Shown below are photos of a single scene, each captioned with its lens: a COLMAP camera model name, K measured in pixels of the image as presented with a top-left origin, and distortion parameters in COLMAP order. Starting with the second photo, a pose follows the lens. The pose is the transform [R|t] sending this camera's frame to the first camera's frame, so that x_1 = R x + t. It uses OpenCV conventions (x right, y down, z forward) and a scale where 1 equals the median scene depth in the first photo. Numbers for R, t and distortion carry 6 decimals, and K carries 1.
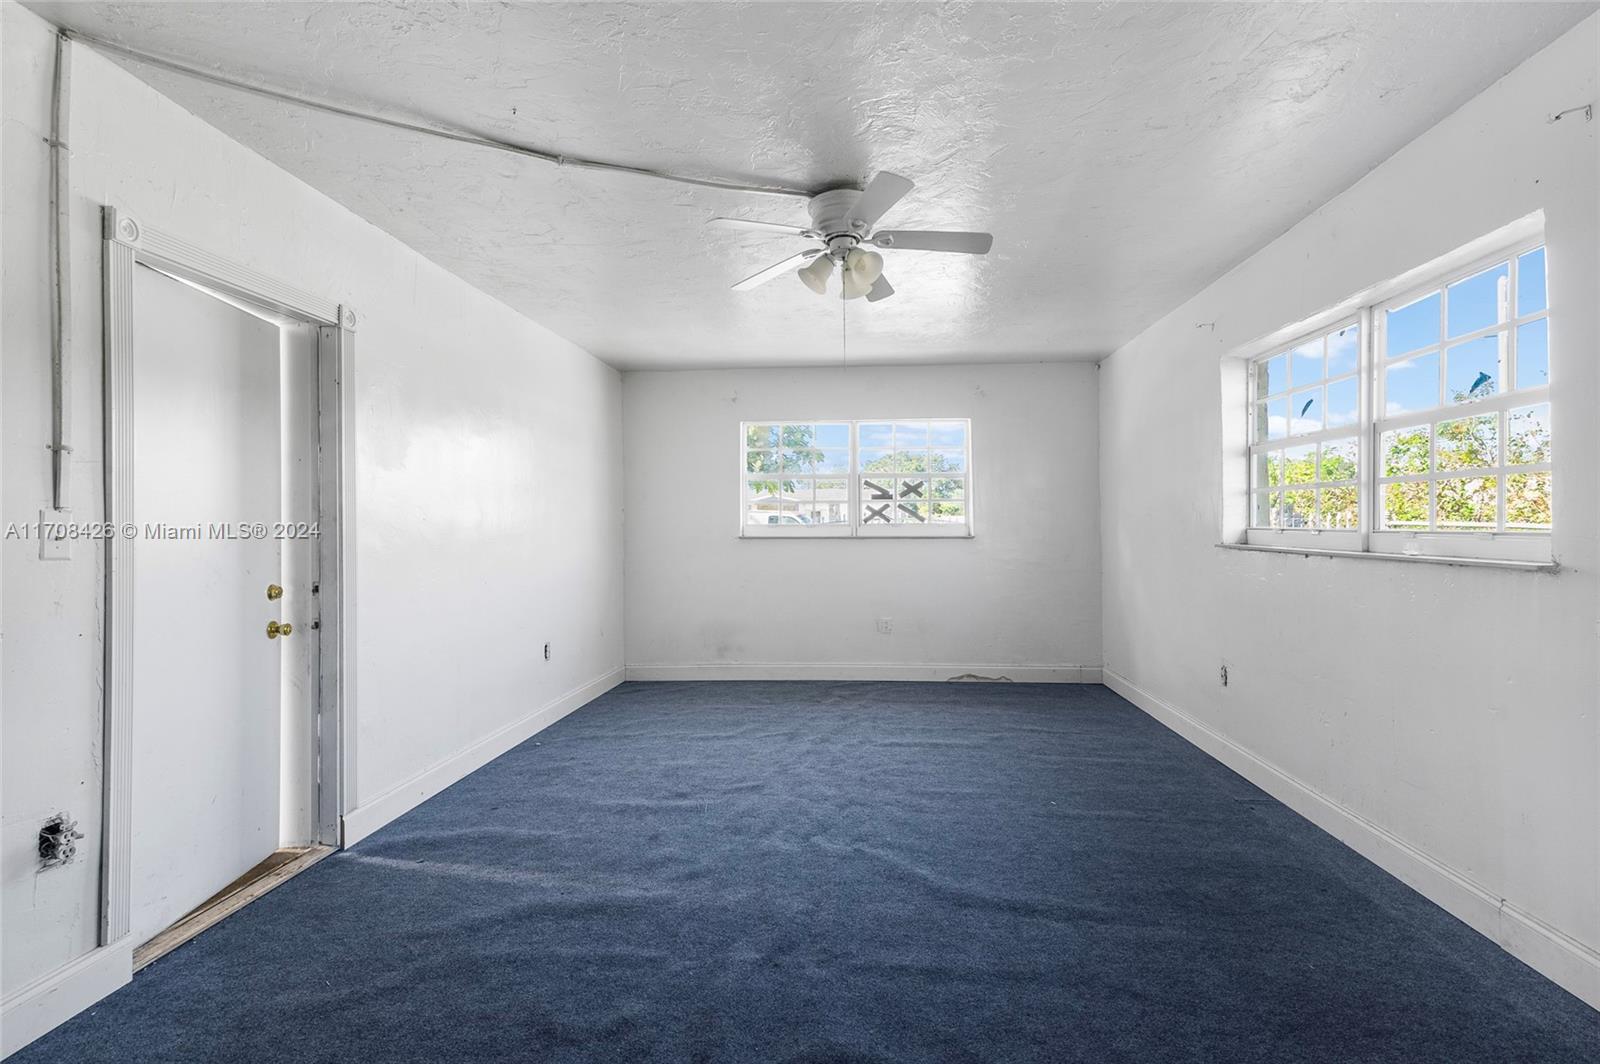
lens RADIAL K [[742.5, 0, 800.3], [0, 742.5, 536.5], [0, 0, 1]] dist [0.016728, -0.000239]
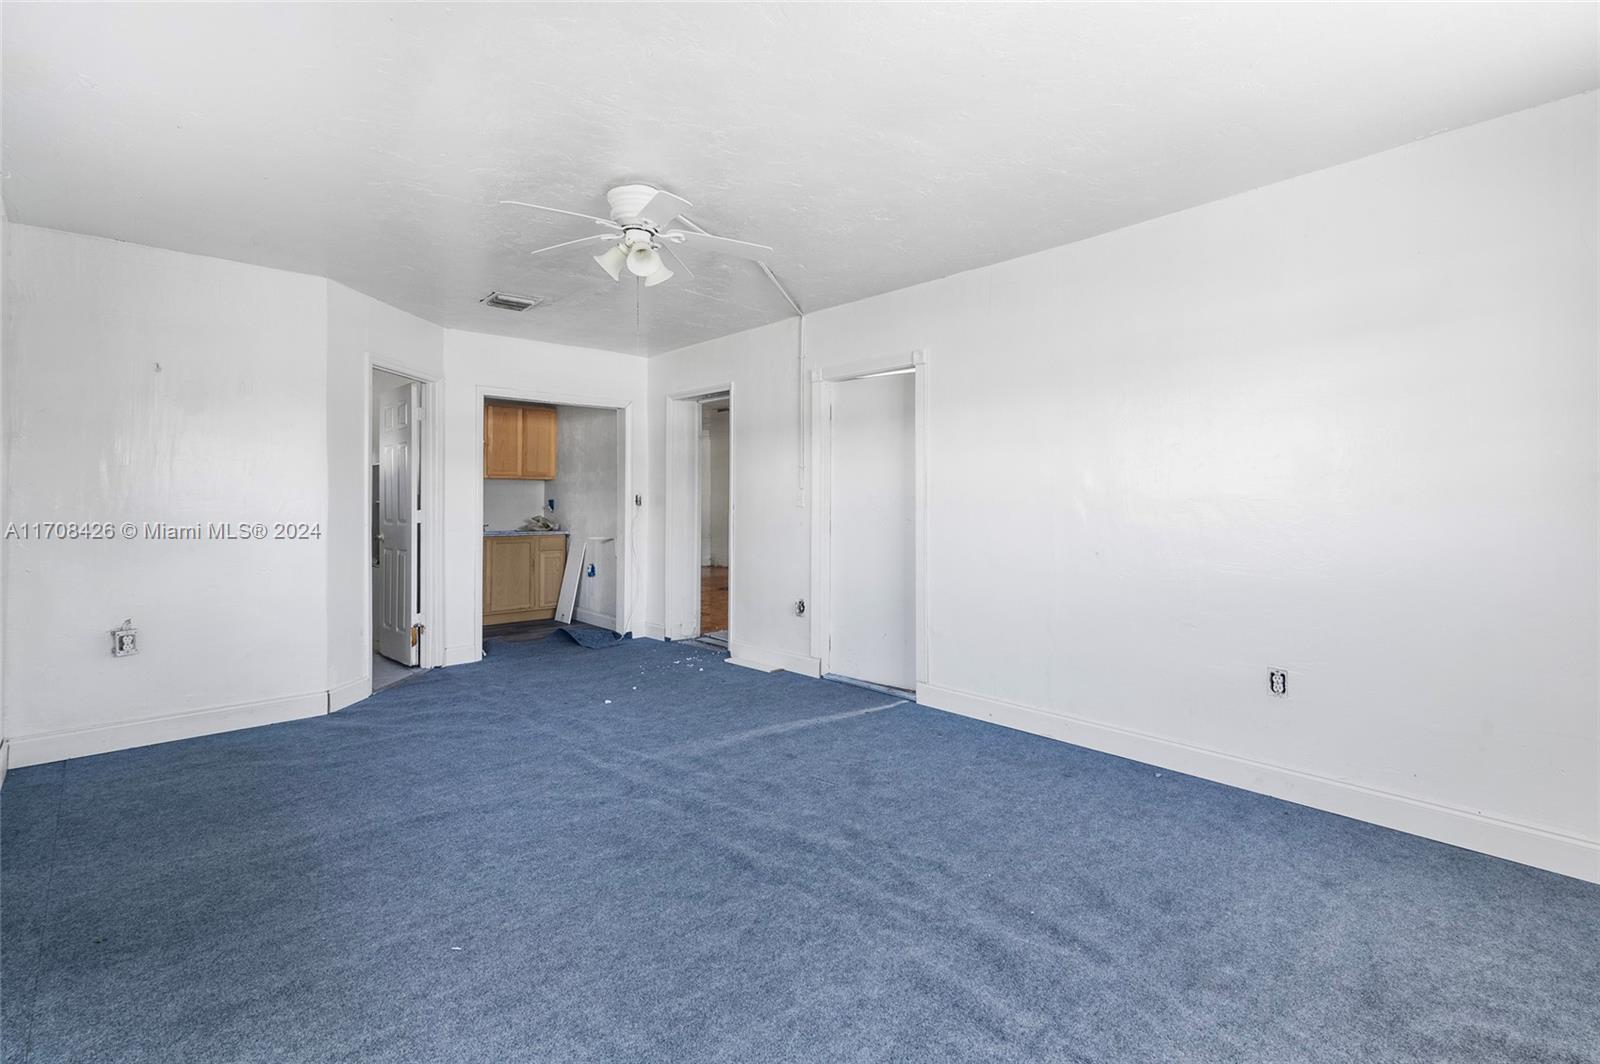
lens RADIAL K [[735.4, 0, 798.4], [0, 735.4, 496.1], [0, 0, 1]] dist [0.016847, -0.000216]
pose [[-0.681977, 0.000417, -0.731373, 0.652759], [-0.006647, 0.999955, 0.006769, -0.026016], [0.731343, 0.009477, -0.681944, 1.770482]]
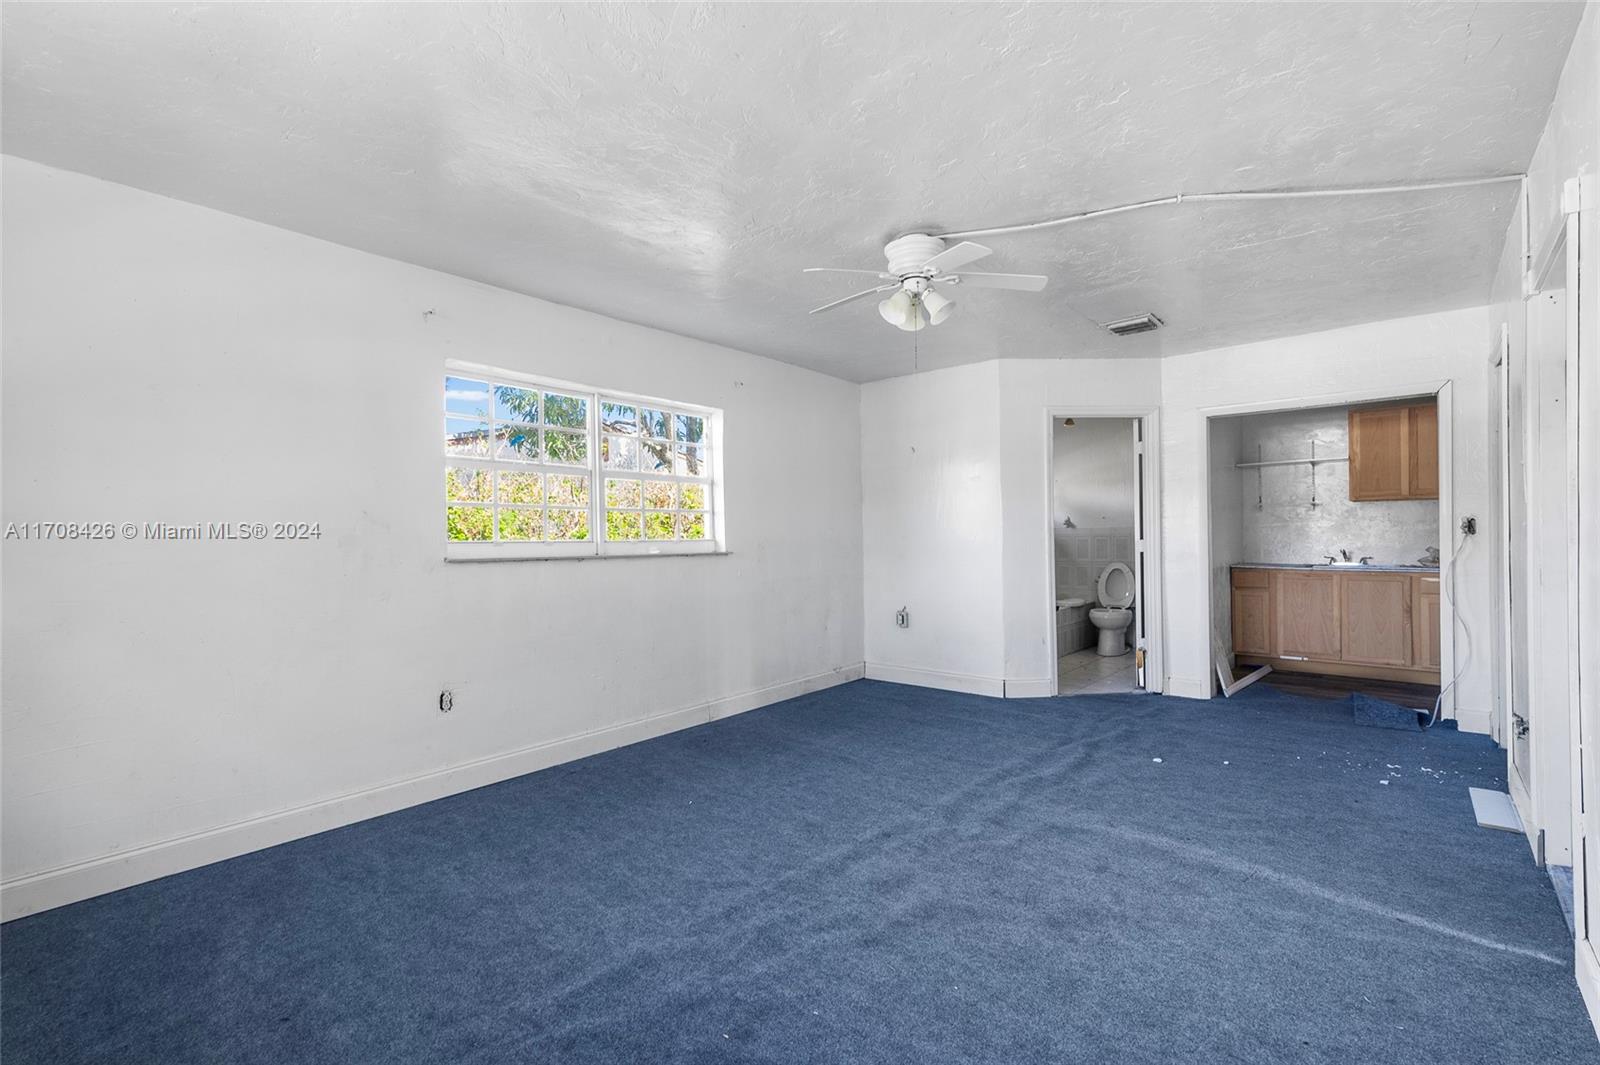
lens RADIAL K [[720.8, 0, 797.8], [0, 720.8, 532.2], [0, 0, 1]] dist [0.016544, -0.000622]
pose [[-0.810188, 0.017851, 0.585898, -0.409687], [0.024406, 0.999697, 0.003290, -0.019650], [-0.585662, 0.016965, -0.810378, 1.876513]]
